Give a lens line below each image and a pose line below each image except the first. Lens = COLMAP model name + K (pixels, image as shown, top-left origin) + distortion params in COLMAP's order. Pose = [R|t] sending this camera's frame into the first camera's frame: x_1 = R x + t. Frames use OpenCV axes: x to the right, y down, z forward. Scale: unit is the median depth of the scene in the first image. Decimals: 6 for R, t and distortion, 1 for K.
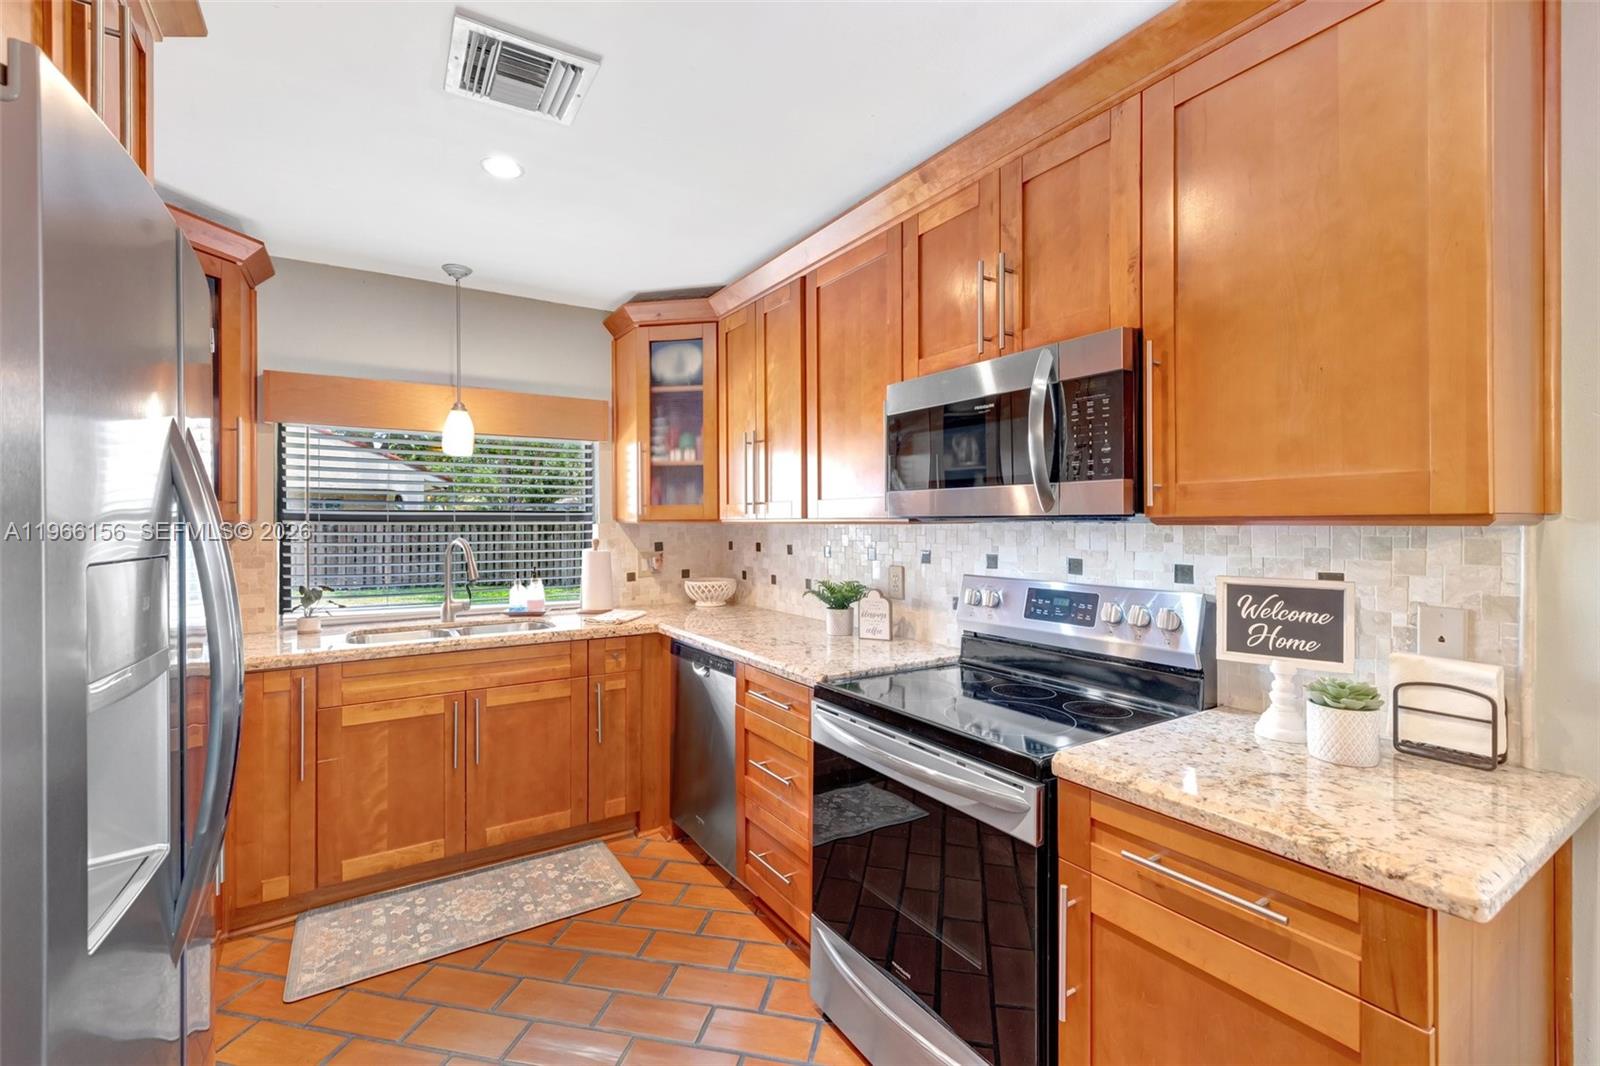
lens RADIAL K [[689.7, 0, 787.8], [0, 689.7, 523.1], [0, 0, 1]] dist [0.013557, -0.000040]
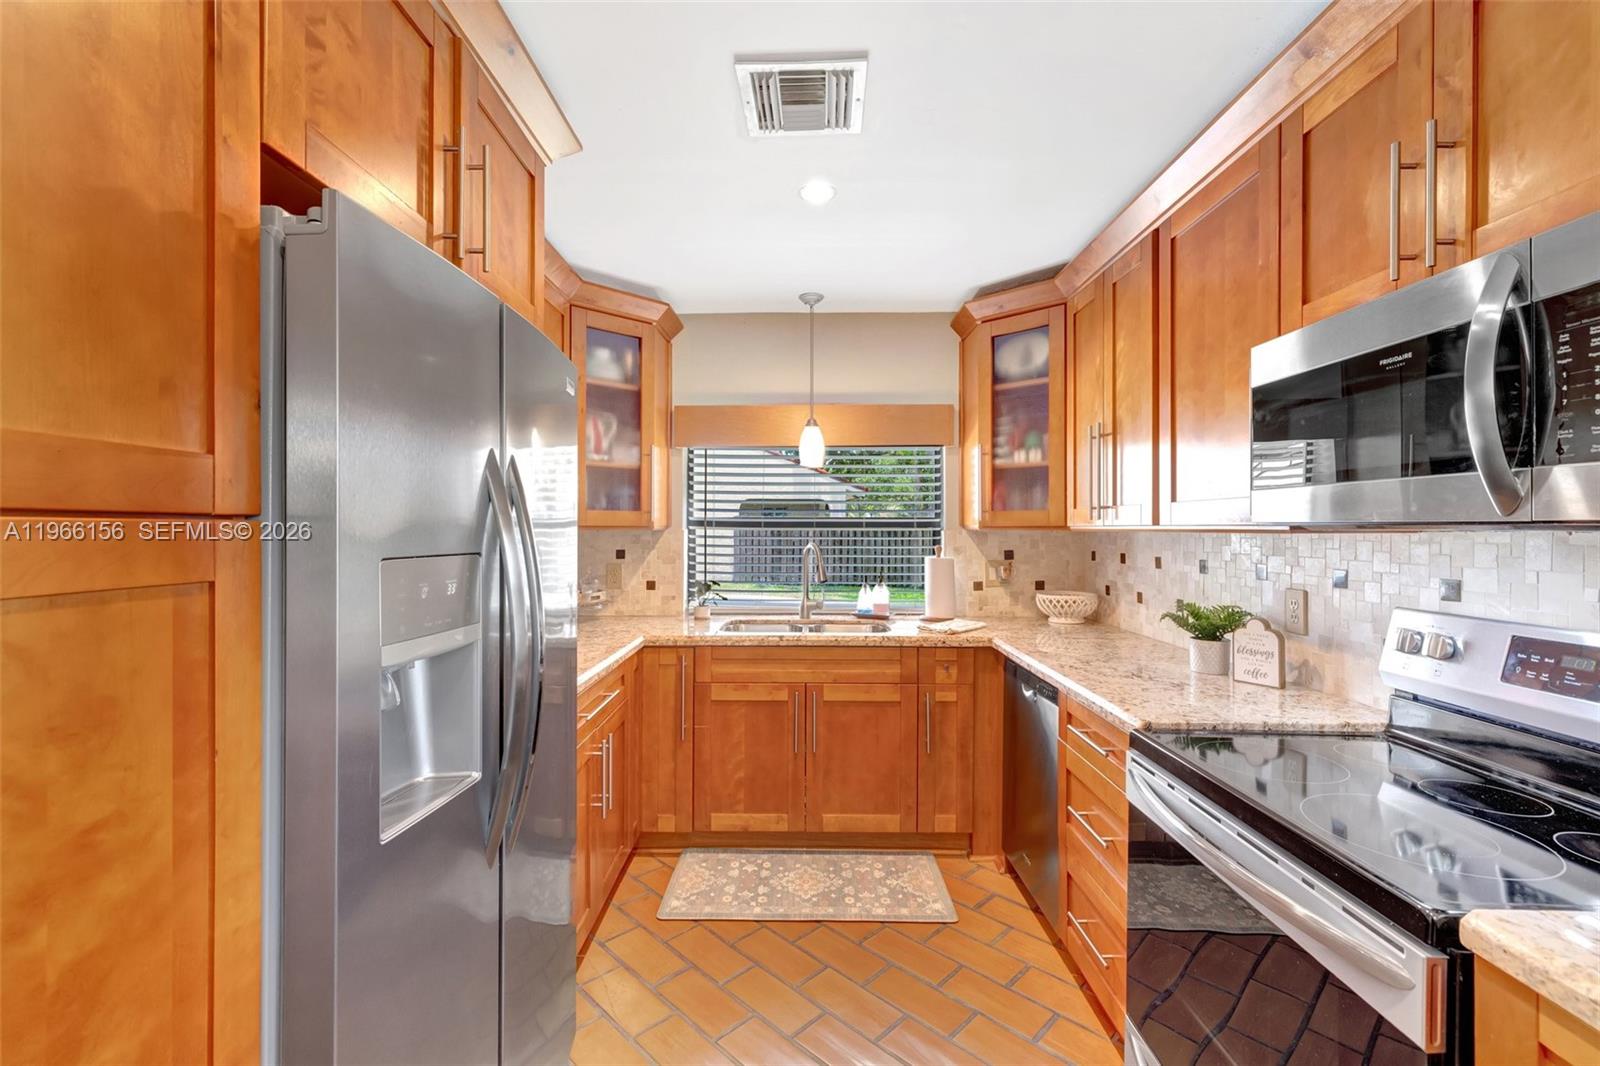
lens RADIAL K [[689.7, 0, 798.0], [0, 689.7, 528.4], [0, 0, 1]] dist [0.013557, -0.000040]
pose [[0.841811, 0.004017, -0.539758, 0.105631], [-0.004703, 0.999989, 0.000107, -0.001075], [0.539752, 0.002448, 0.841820, 0.076546]]
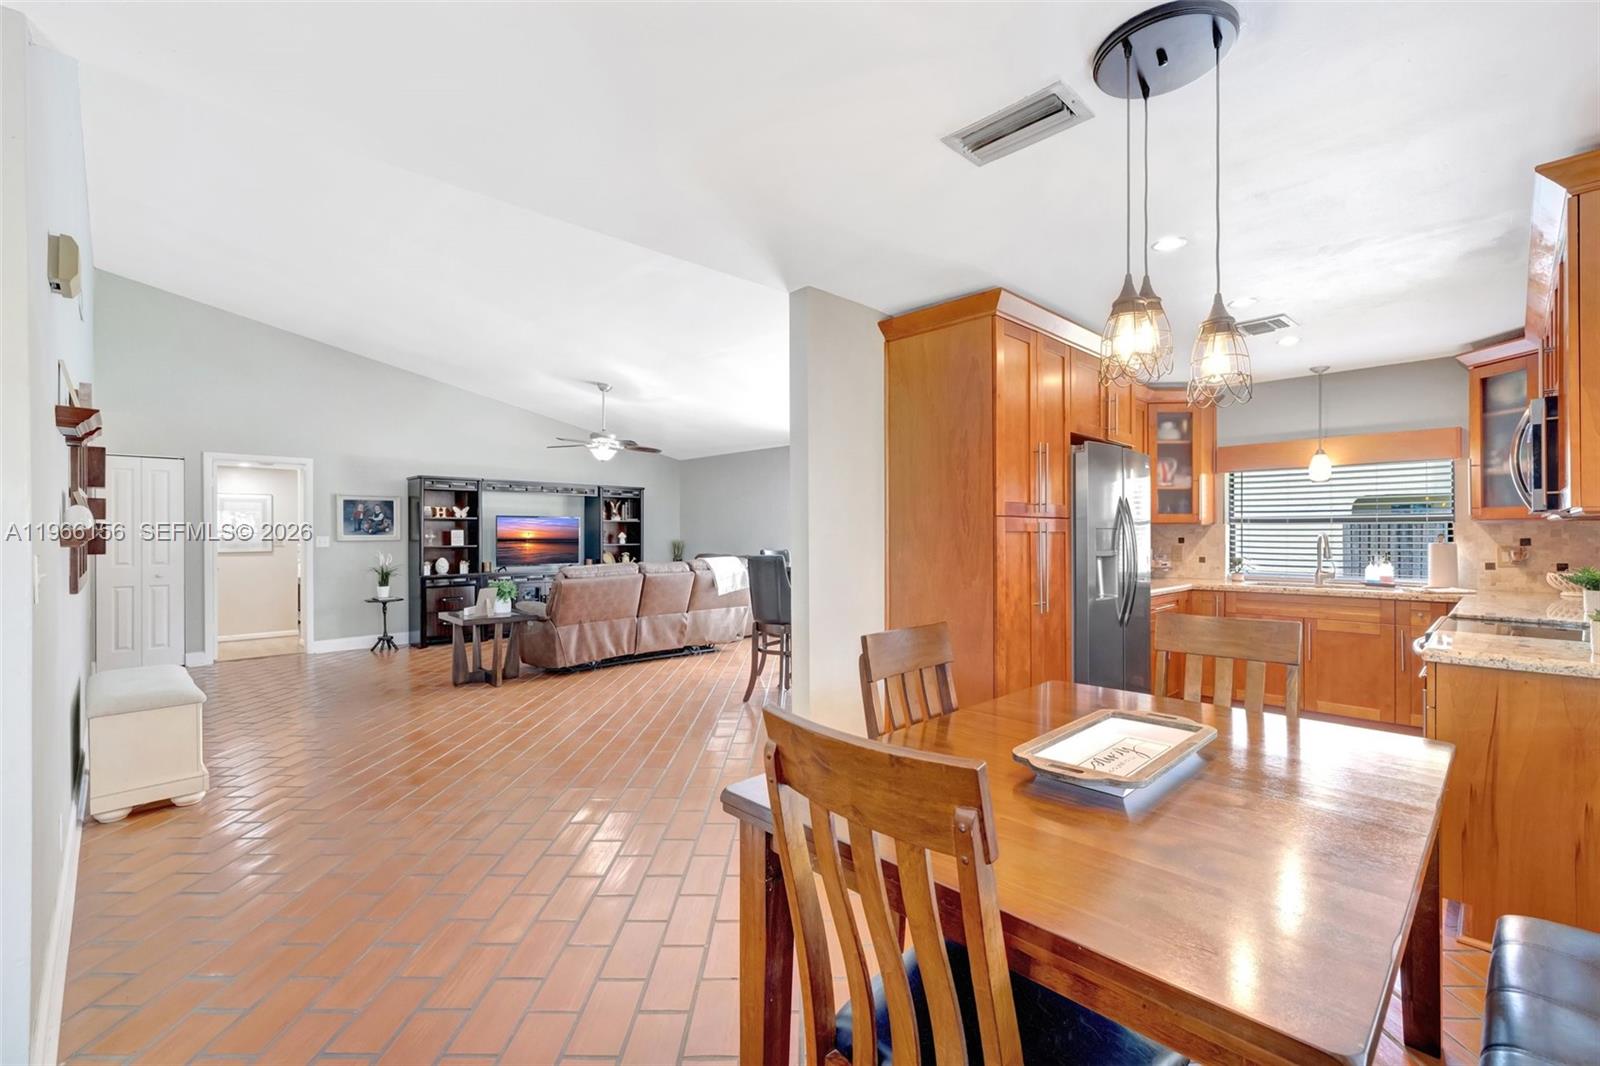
lens RADIAL K [[689.7, 0, 810.3], [0, 689.7, 533.1], [0, 0, 1]] dist [0.013557, -0.000040]
pose [[0.219646, 0.001292, -0.975579, 0.947635], [0.000051, 0.999999, 0.001336, 0.023710], [0.975580, -0.000343, 0.219646, -0.589196]]
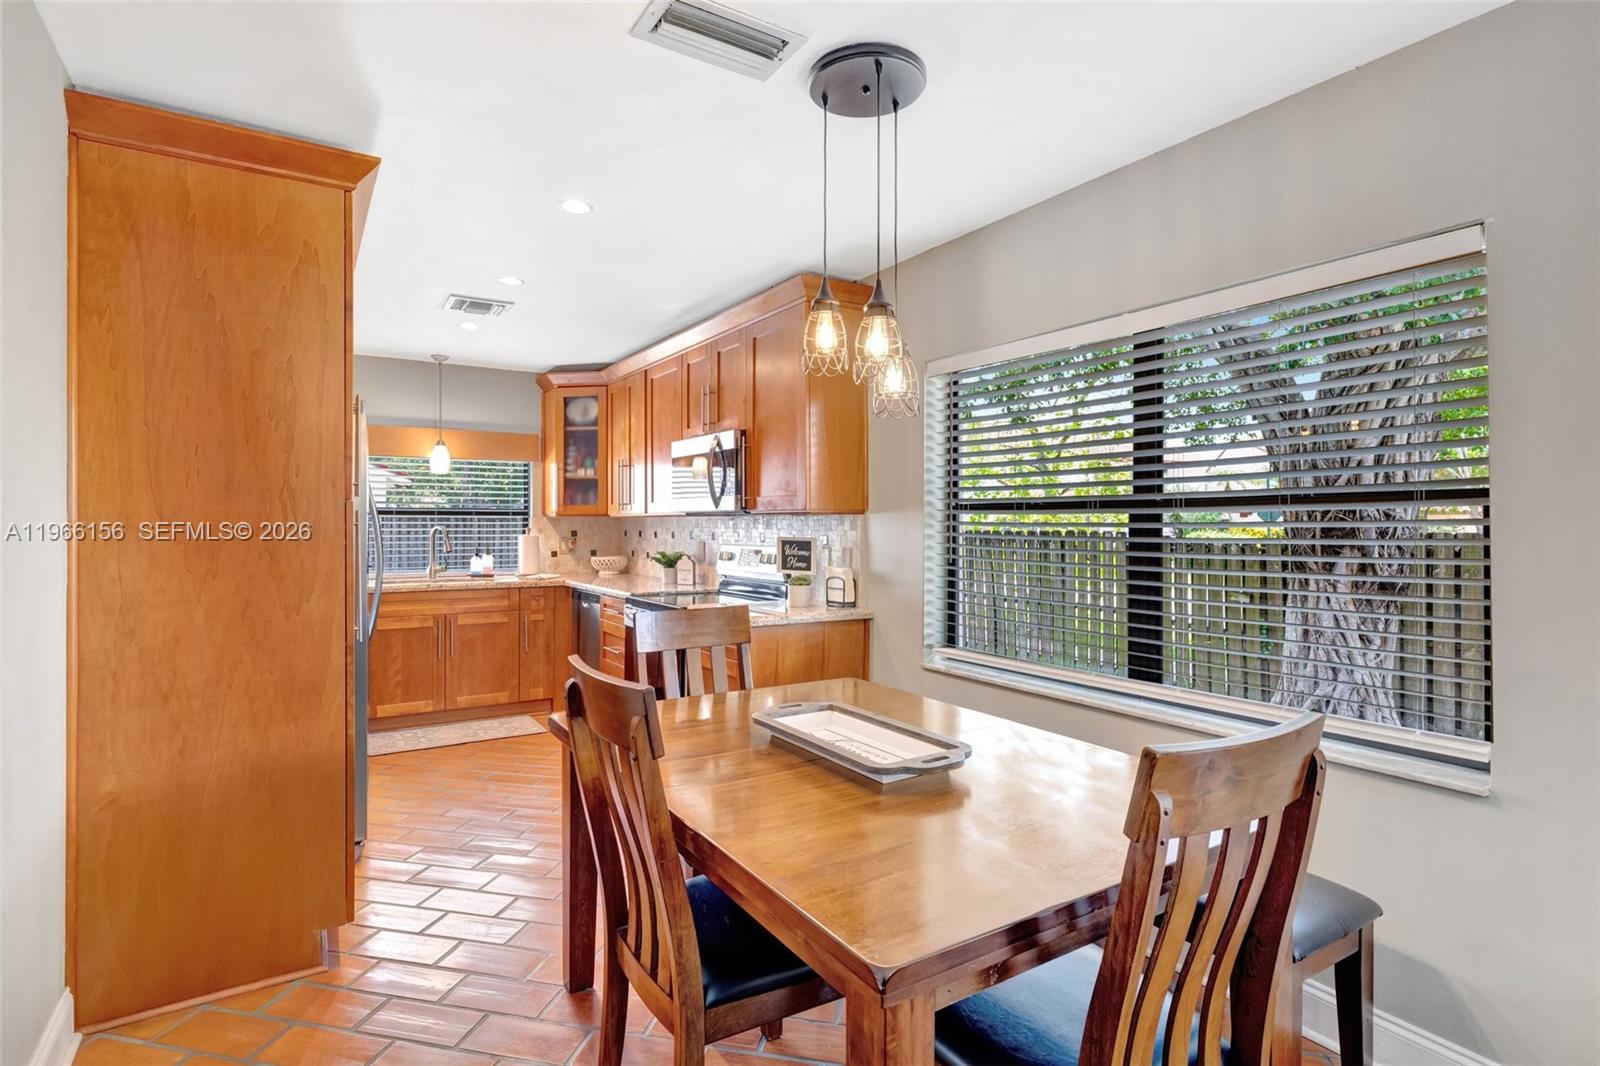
lens RADIAL K [[792.9, 0, 791.5], [0, 792.9, 526.7], [0, 0, 1]] dist [0.001018, -0.000351]
pose [[0.999987, 0.005058, 0.000722, 0.363286], [-0.005058, 0.999987, 0.000355, 0.022505], [-0.000721, -0.000358, 1.000000, -0.901297]]
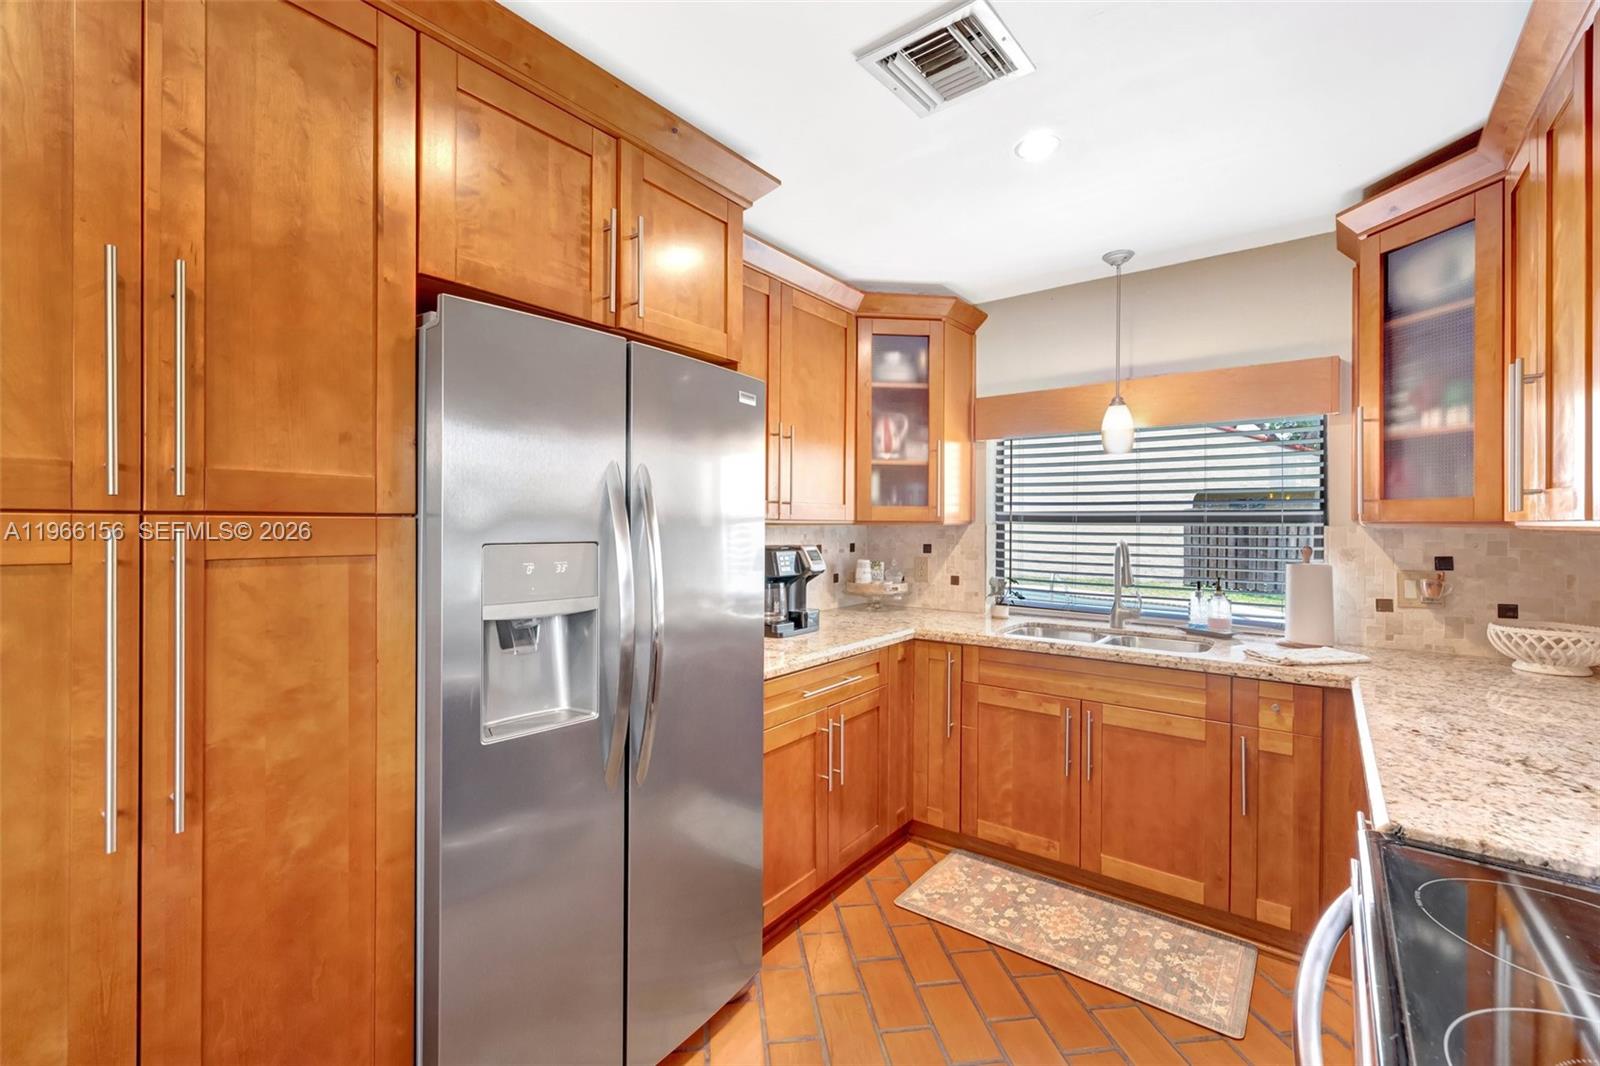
lens RADIAL K [[689.7, 0, 803.1], [0, 689.7, 525.9], [0, 0, 1]] dist [0.013557, -0.000040]
pose [[0.355052, 0.008961, -0.934804, 0.280888], [-0.006039, 0.999955, 0.007291, -0.002533], [0.934827, 0.003057, 0.355090, 0.289992]]
